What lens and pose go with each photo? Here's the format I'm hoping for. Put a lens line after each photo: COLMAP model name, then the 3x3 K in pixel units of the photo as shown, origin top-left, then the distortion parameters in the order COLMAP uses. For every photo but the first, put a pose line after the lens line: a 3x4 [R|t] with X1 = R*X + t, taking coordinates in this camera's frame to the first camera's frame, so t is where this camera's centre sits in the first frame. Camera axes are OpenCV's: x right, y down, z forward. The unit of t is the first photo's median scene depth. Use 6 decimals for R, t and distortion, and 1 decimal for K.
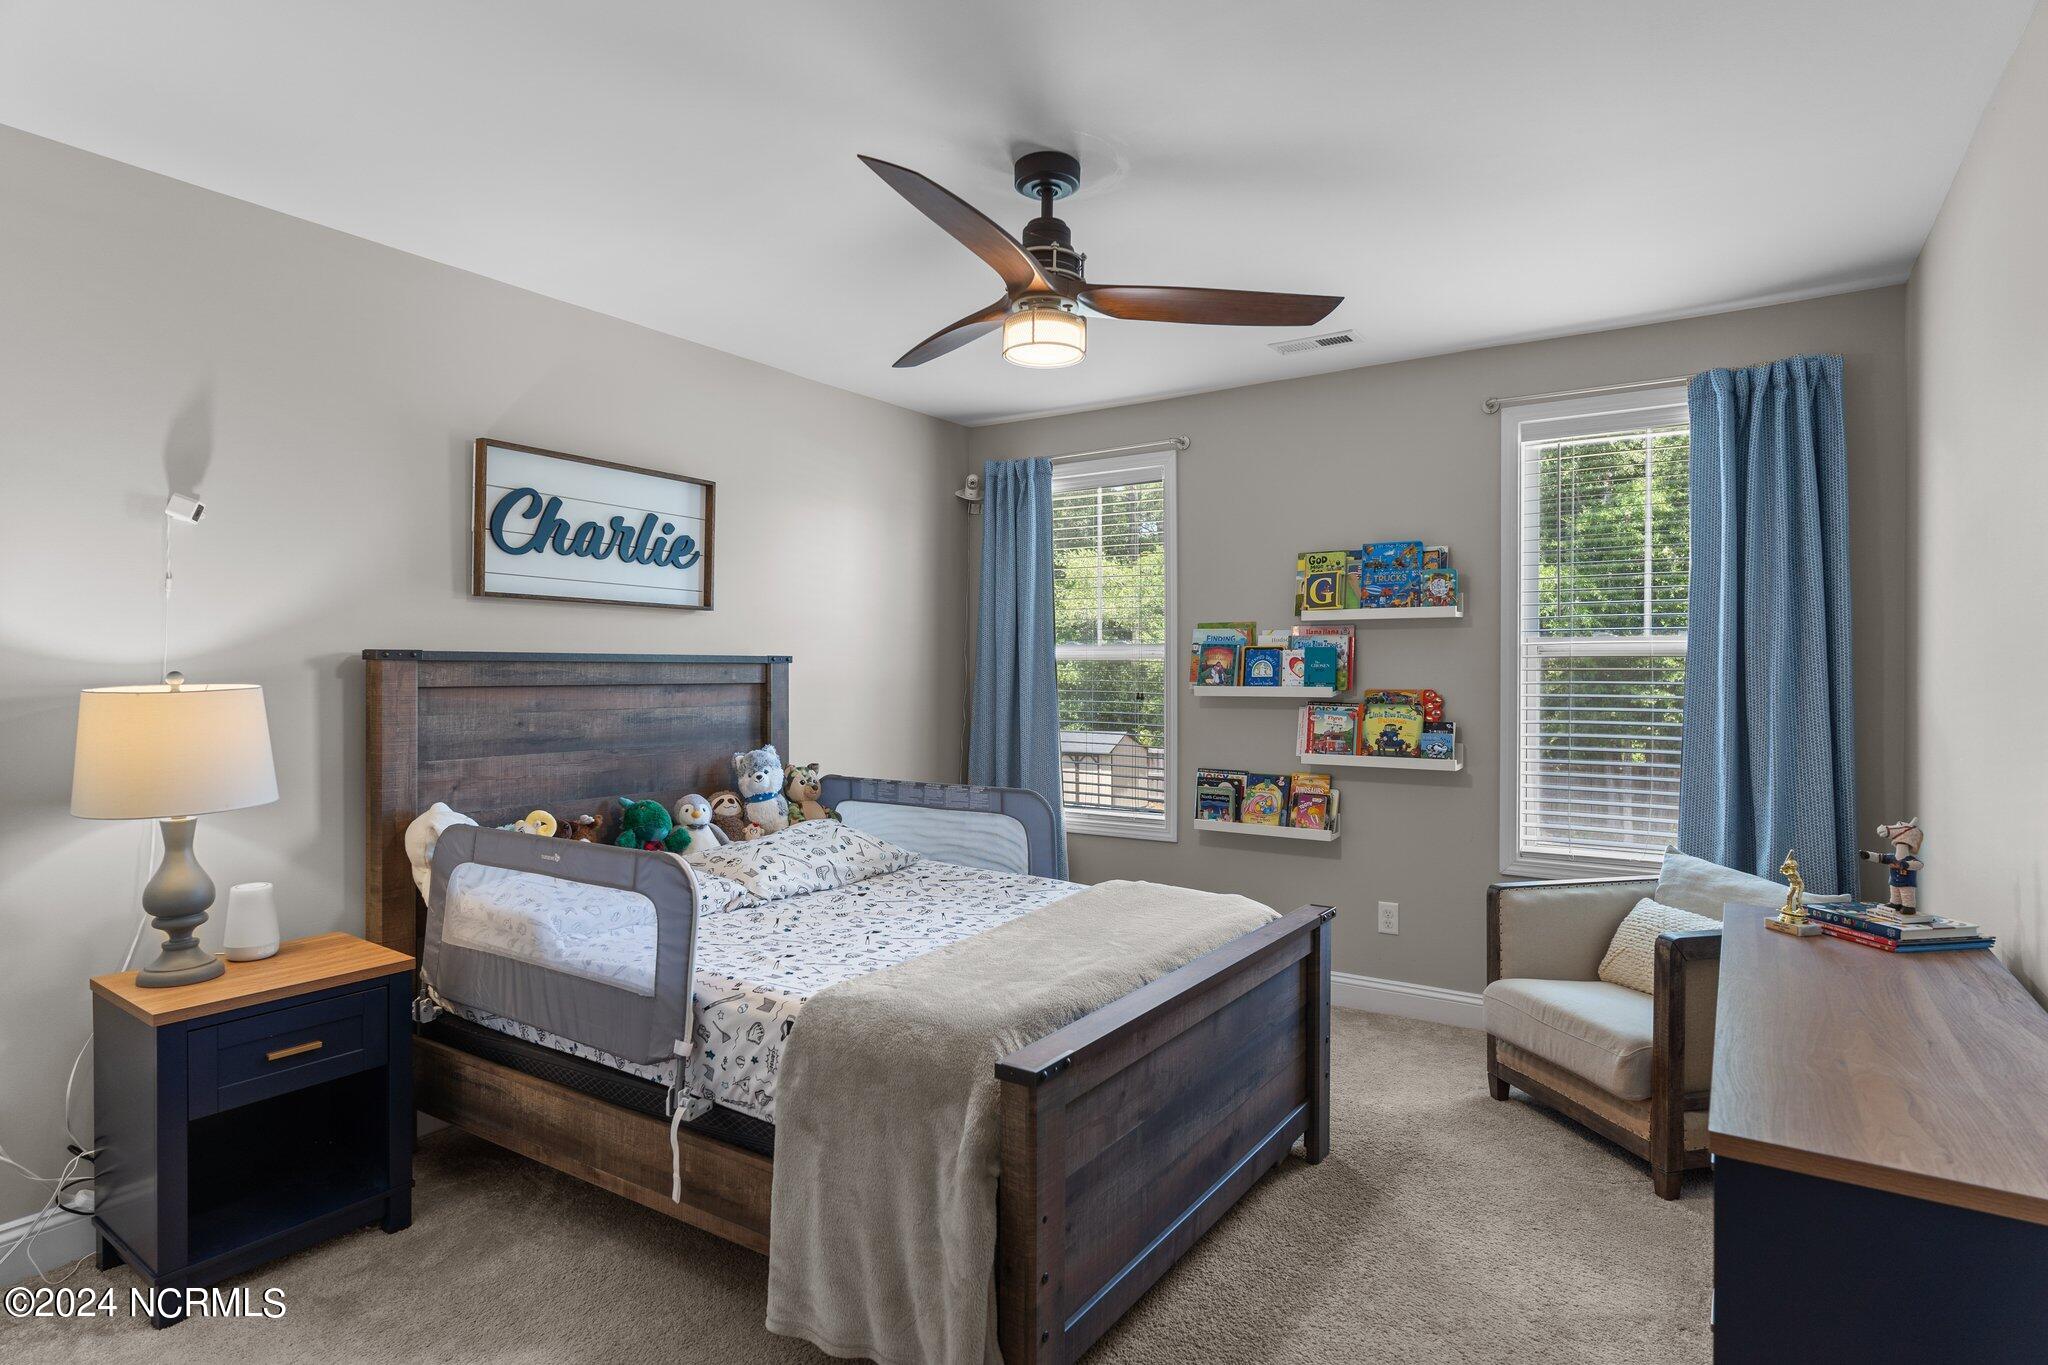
lens RADIAL K [[1078.7, 0, 1025.7], [0, 1078.7, 680.8], [0, 0, 1]] dist [0.019621, -0.000583]
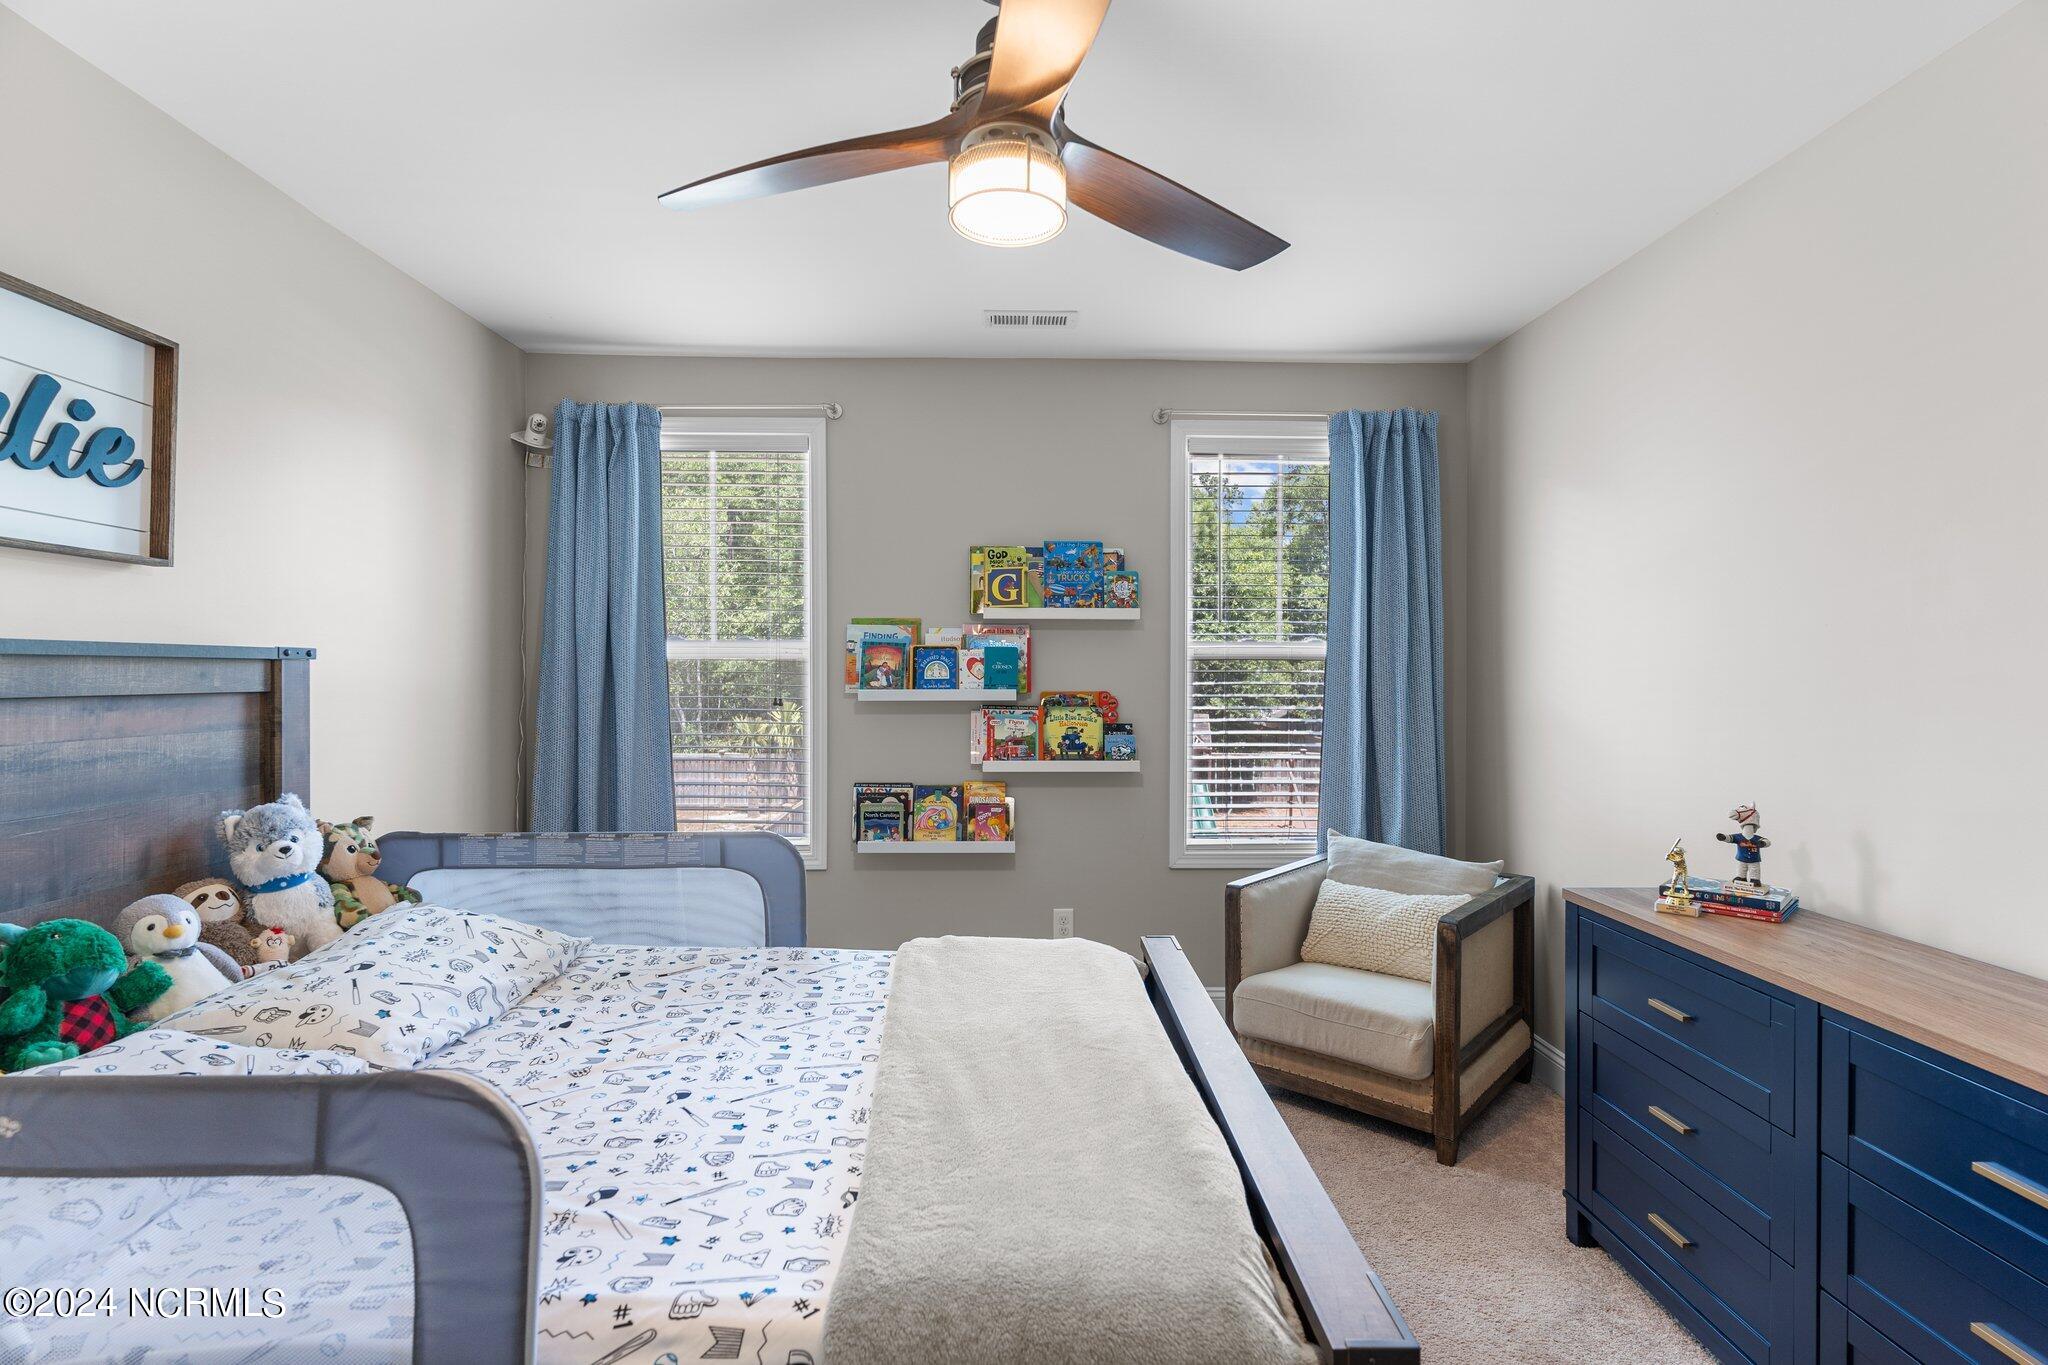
lens RADIAL K [[986.1, 0, 1026.9], [0, 986.1, 676.6], [0, 0, 1]] dist [0.010595, -0.000032]
pose [[0.821069, -0.001672, 0.570826, -0.216021], [0.004184, 0.999986, -0.003089, -0.003060], [-0.570813, 0.004924, 0.821065, 0.304571]]
